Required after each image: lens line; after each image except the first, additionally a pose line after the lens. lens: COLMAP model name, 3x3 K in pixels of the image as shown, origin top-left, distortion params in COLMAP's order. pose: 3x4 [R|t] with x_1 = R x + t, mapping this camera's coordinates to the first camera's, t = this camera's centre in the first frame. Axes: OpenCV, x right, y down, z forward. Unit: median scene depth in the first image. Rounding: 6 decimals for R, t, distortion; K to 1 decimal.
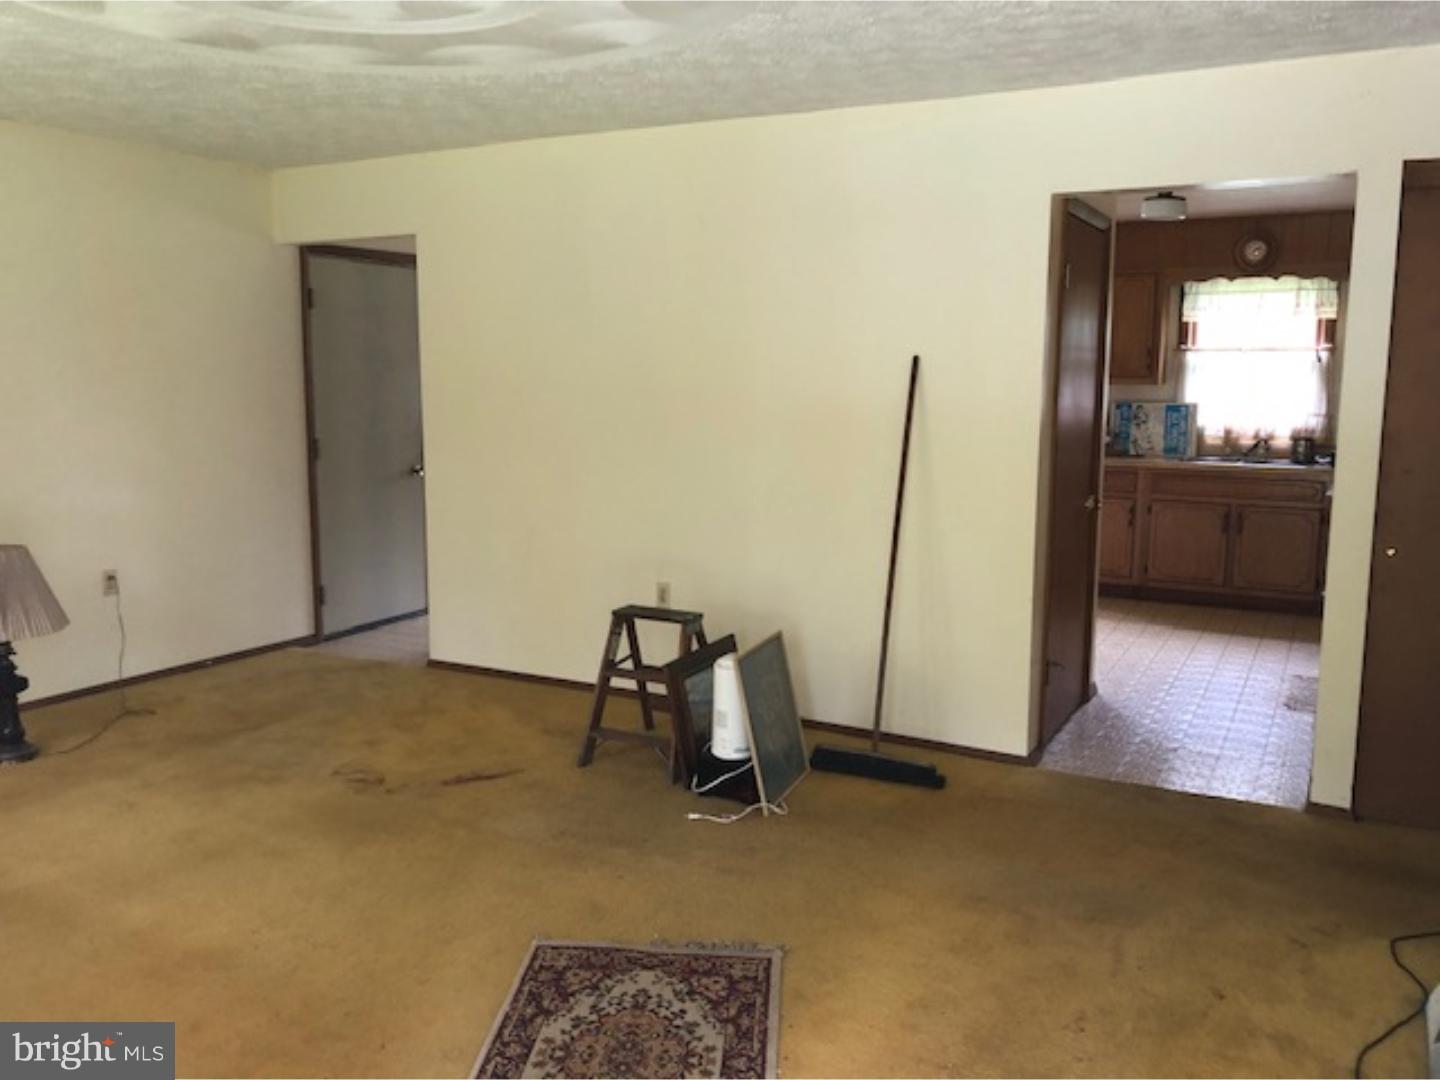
lens RADIAL K [[1186.0, 0, 729.0], [0, 1186.0, 536.4], [0, 0, 1]] dist [0.037264, -0.002157]
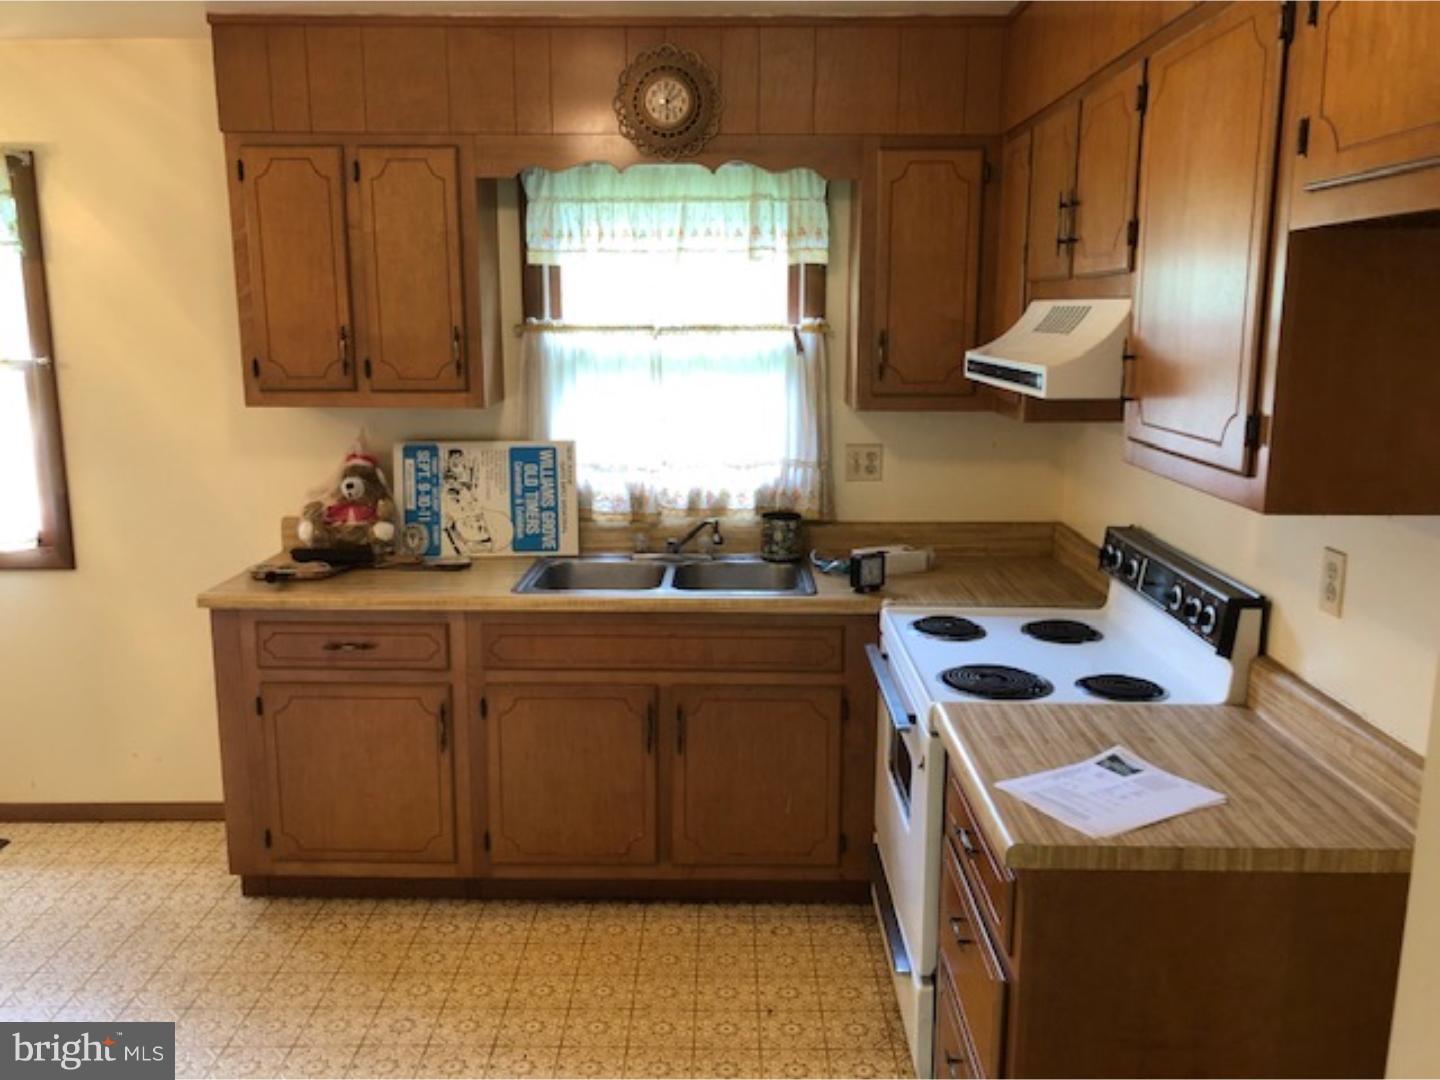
lens RADIAL K [[1186.0, 0, 719.7], [0, 1186.0, 538.9], [0, 0, 1]] dist [0.037264, -0.002157]
pose [[0.888857, -0.081513, 0.450876, 0.234948], [0.067012, 0.996594, 0.048065, -0.093708], [-0.453258, -0.012509, 0.891291, 0.569533]]
